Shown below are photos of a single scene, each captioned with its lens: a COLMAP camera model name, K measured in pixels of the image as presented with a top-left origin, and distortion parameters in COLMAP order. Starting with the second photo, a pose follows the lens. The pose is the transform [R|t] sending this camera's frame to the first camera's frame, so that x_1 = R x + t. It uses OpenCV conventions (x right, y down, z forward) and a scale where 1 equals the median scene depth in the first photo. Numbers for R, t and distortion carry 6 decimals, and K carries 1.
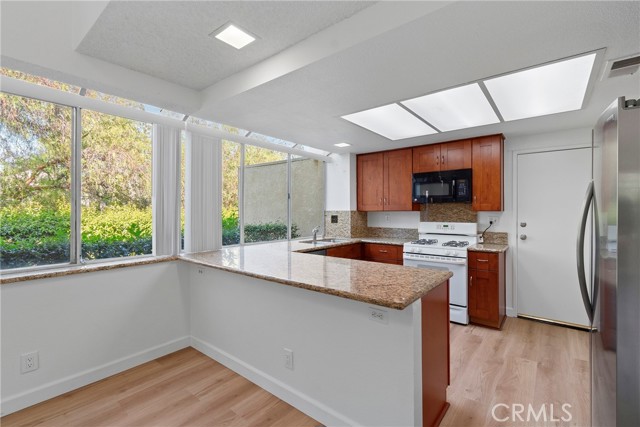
lens RADIAL K [[288.3, 0, 321.3], [0, 288.3, 209.5], [0, 0, 1]] dist [0.008553, -0.000101]
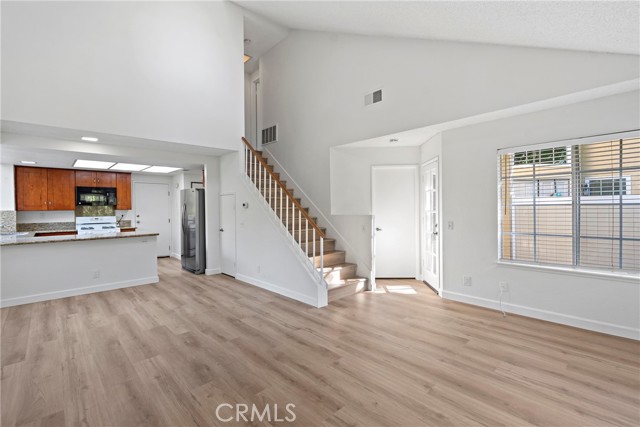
lens RADIAL K [[293.2, 0, 321.2], [0, 293.2, 211.8], [0, 0, 1]] dist [0.007978, -0.000640]
pose [[0.144343, -0.016579, 0.989389, -1.091098], [0.005585, 0.999857, 0.015940, -0.004529], [-0.989512, 0.003225, 0.144415, -0.563263]]
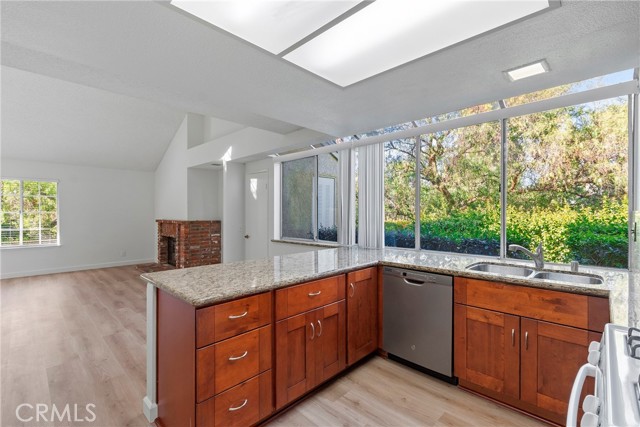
lens RADIAL K [[293.2, 0, 321.2], [0, 293.2, 211.8], [0, 0, 1]] dist [0.007978, -0.000640]
pose [[-0.098189, -0.001760, -0.995166, 0.575438], [0.005619, 0.999982, -0.002323, 0.004294], [0.995152, -0.005820, -0.098177, 0.702896]]
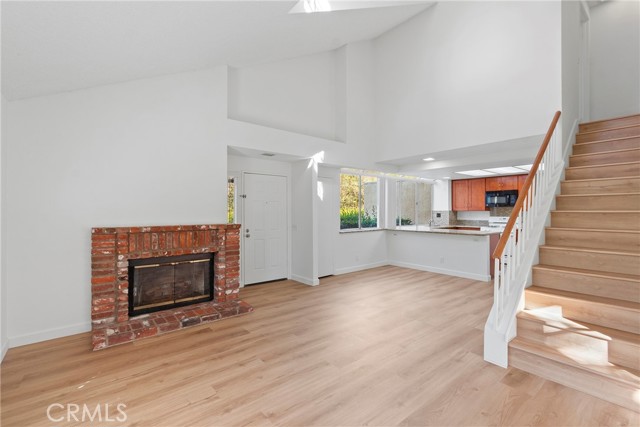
lens RADIAL K [[288.3, 0, 321.3], [0, 288.3, 209.5], [0, 0, 1]] dist [0.008553, -0.000101]
pose [[0.979603, -0.001187, -0.200941, -0.369808], [0.001340, 0.999999, 0.000627, -0.006187], [0.200940, -0.000883, 0.979603, -1.111002]]
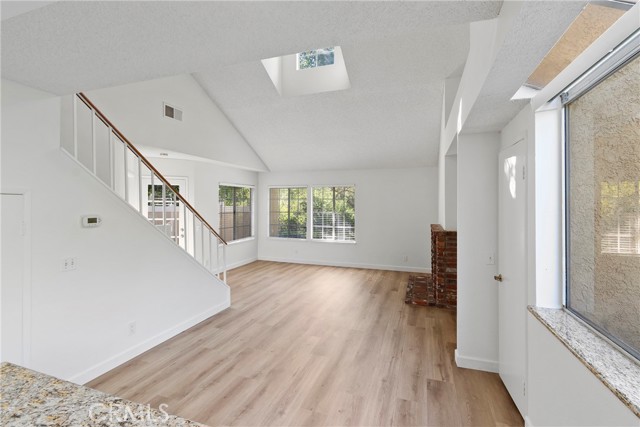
lens RADIAL K [[290.4, 0, 321.3], [0, 290.4, 205.9], [0, 0, 1]] dist [0.000657, -0.000116]
pose [[-0.942970, -0.001510, -0.332875, -0.106210], [-0.000125, 0.999991, -0.004183, -0.043609], [0.332879, -0.003902, -0.942962, 0.715655]]
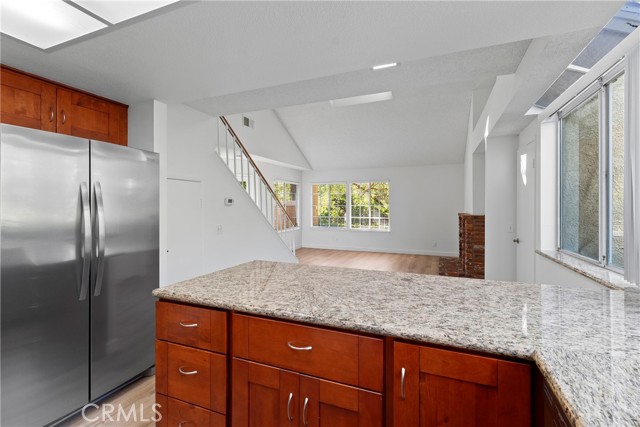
lens RADIAL K [[288.3, 0, 321.3], [0, 288.3, 209.5], [0, 0, 1]] dist [0.008553, -0.000101]
pose [[-0.961326, 0.004914, -0.275370, 0.124671], [0.003109, 0.999971, 0.006989, 0.007332], [0.275397, 0.005862, -0.961313, 0.923070]]
